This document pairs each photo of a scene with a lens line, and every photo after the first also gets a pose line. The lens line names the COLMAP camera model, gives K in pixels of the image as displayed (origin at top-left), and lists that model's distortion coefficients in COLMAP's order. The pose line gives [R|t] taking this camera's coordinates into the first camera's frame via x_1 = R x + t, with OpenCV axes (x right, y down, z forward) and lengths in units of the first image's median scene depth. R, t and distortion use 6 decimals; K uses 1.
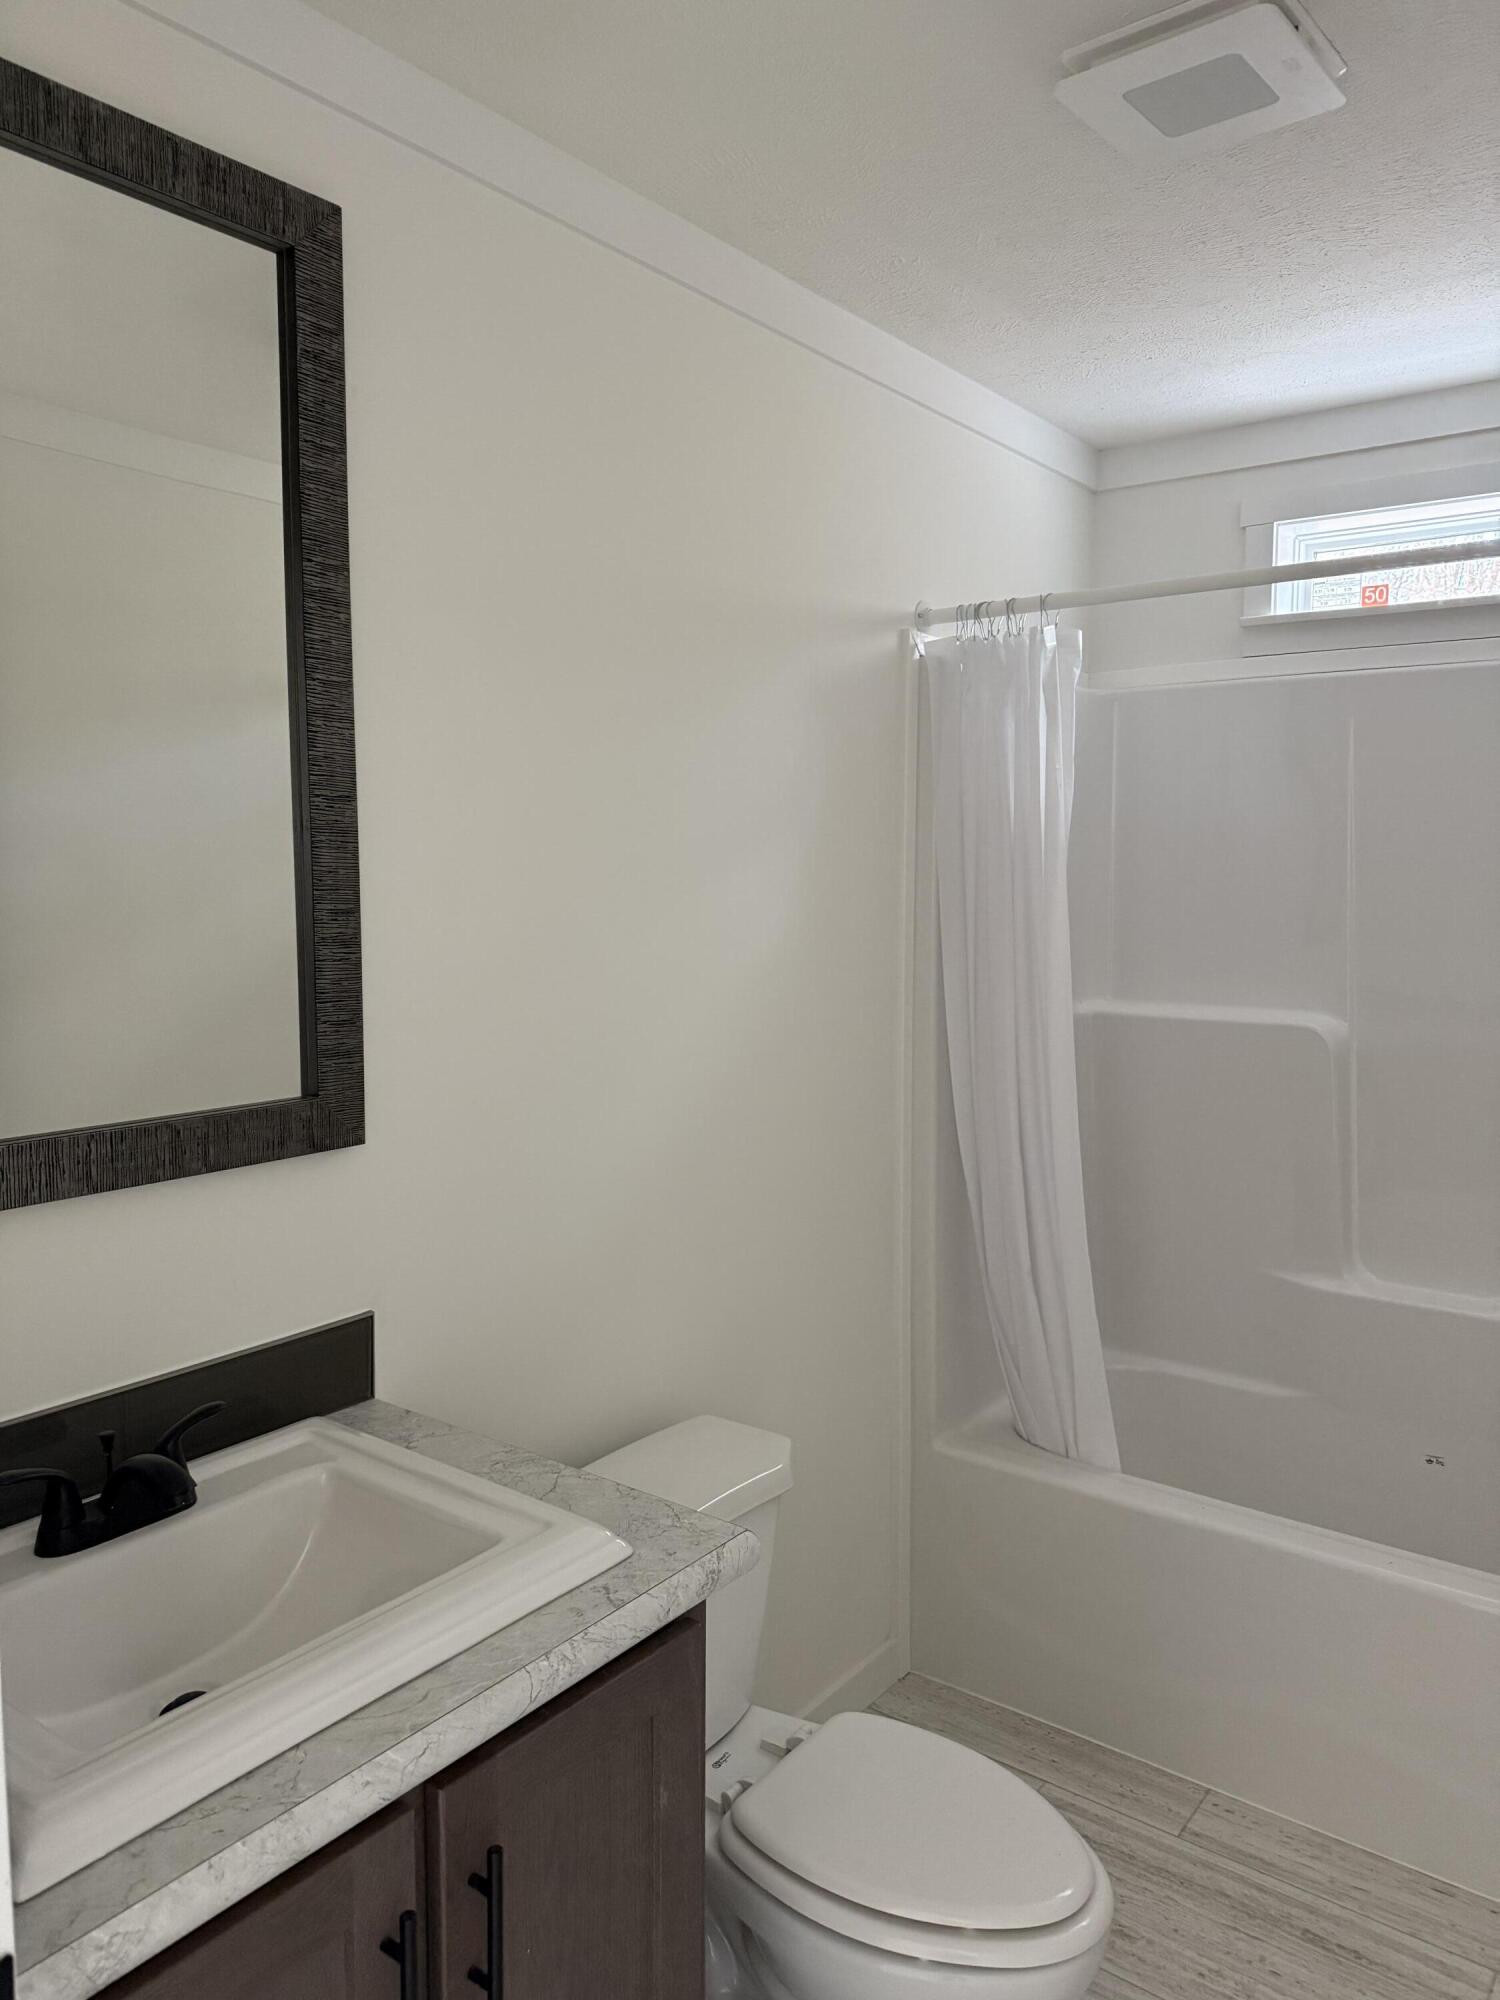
lens RADIAL K [[1426.8, 0, 740.4], [0, 1426.8, 998.7], [0, 0, 1]] dist [0.035764, -0.034107]
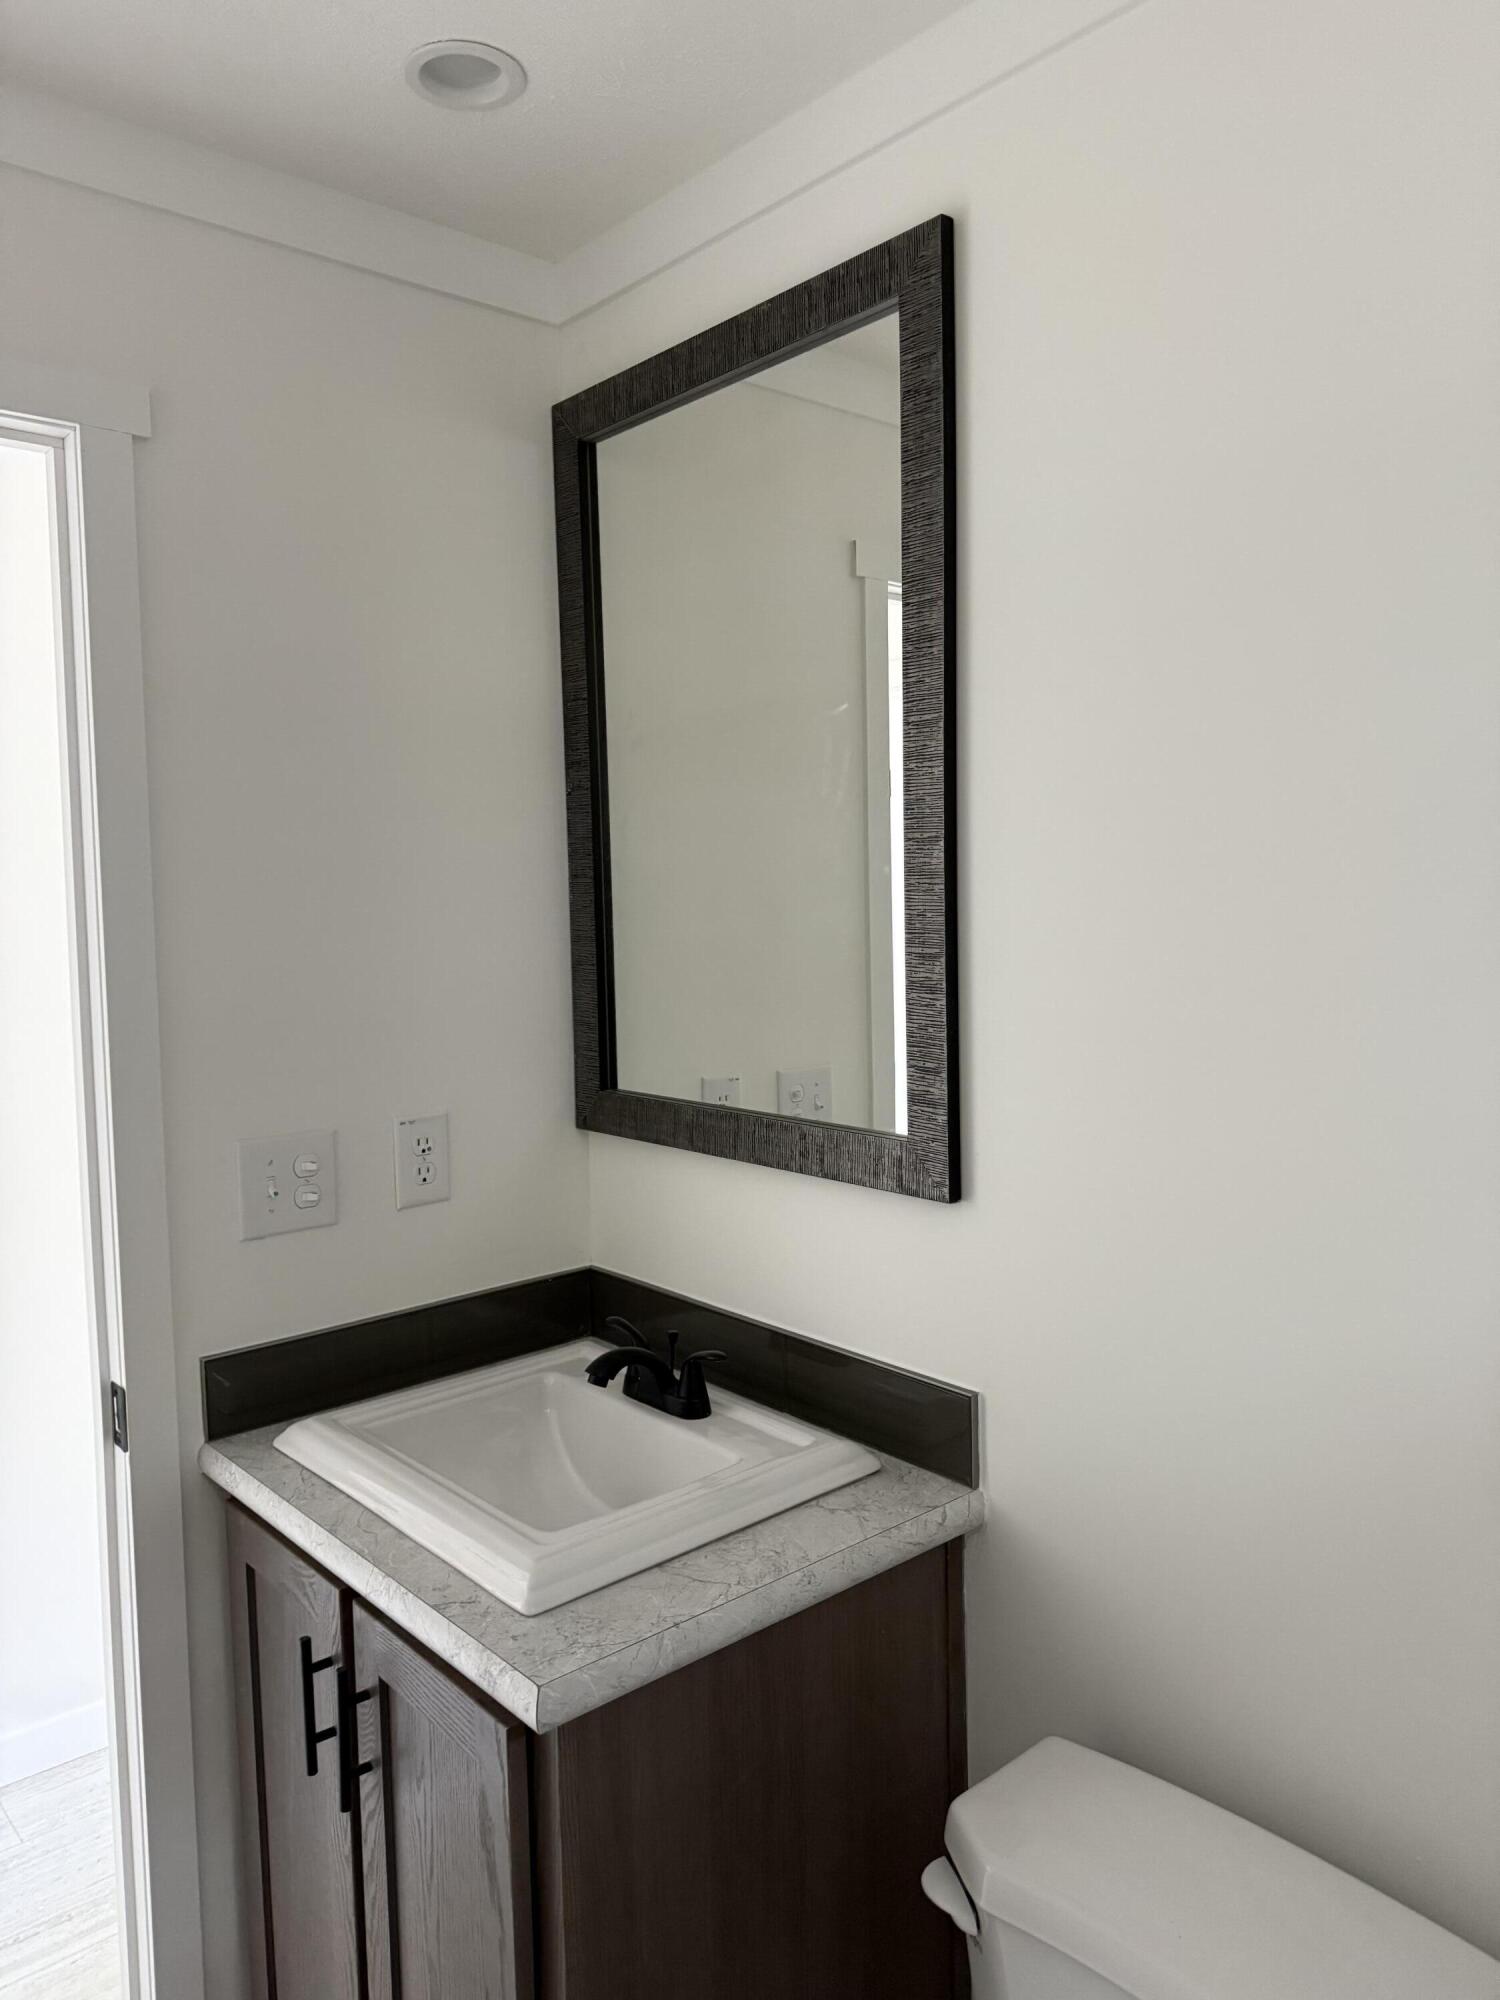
lens RADIAL K [[1426.8, 0, 780.9], [0, 1426.8, 983.1], [0, 0, 1]] dist [0.035764, -0.034107]
pose [[-0.180758, 0.062134, -0.981563, 0.786938], [-0.088510, 0.992925, 0.079153, -0.125394], [0.979537, 0.101186, -0.173980, 1.238814]]
